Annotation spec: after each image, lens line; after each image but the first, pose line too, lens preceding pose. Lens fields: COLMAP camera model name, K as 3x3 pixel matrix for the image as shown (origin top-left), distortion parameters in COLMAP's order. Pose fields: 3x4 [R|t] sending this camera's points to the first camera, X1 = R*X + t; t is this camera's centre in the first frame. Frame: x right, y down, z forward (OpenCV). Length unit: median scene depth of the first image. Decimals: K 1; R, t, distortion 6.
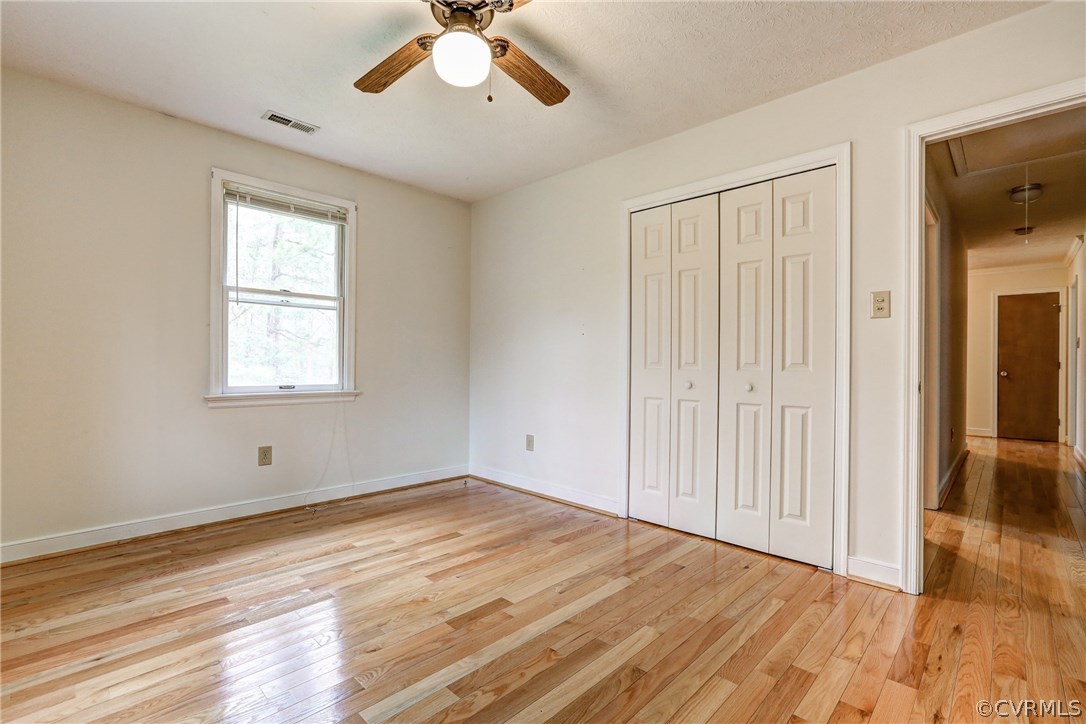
lens RADIAL K [[498.2, 0, 540.0], [0, 498.2, 359.8], [0, 0, 1]] dist [-0.035874, 0.013640]
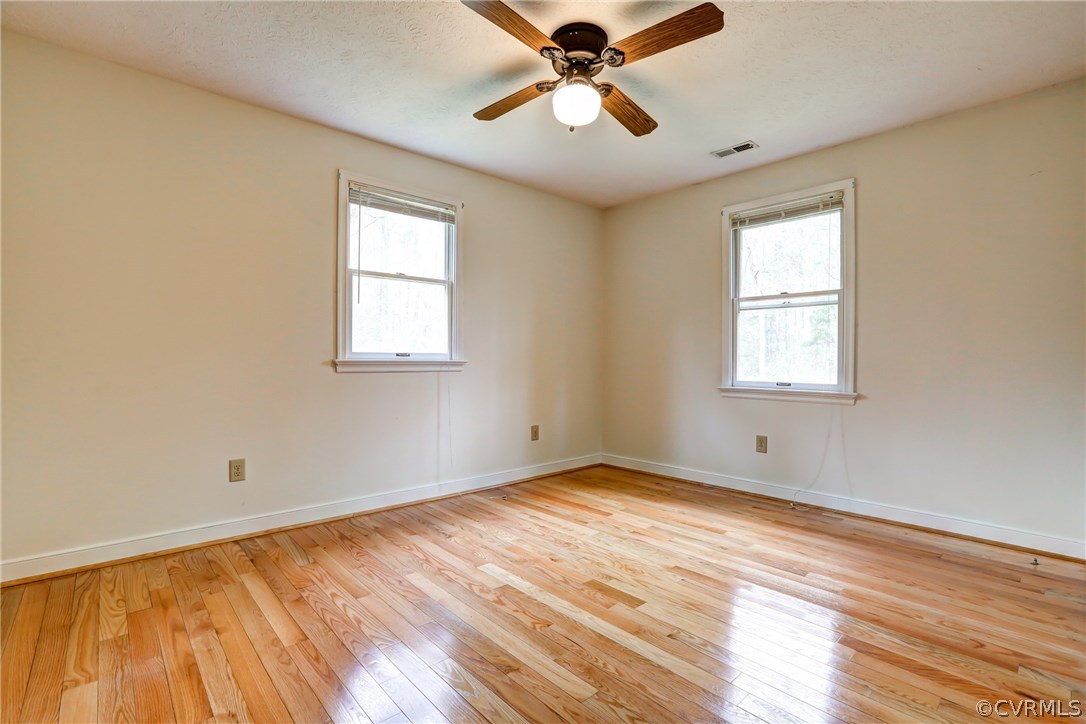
lens RADIAL K [[498.2, 0, 540.0], [0, 498.2, 359.8], [0, 0, 1]] dist [-0.035874, 0.013640]
pose [[-0.061684, -0.005601, -0.998080, 0.633190], [0.002322, 0.999981, -0.005756, 0.008721], [0.998093, -0.002673, -0.061669, 0.599999]]
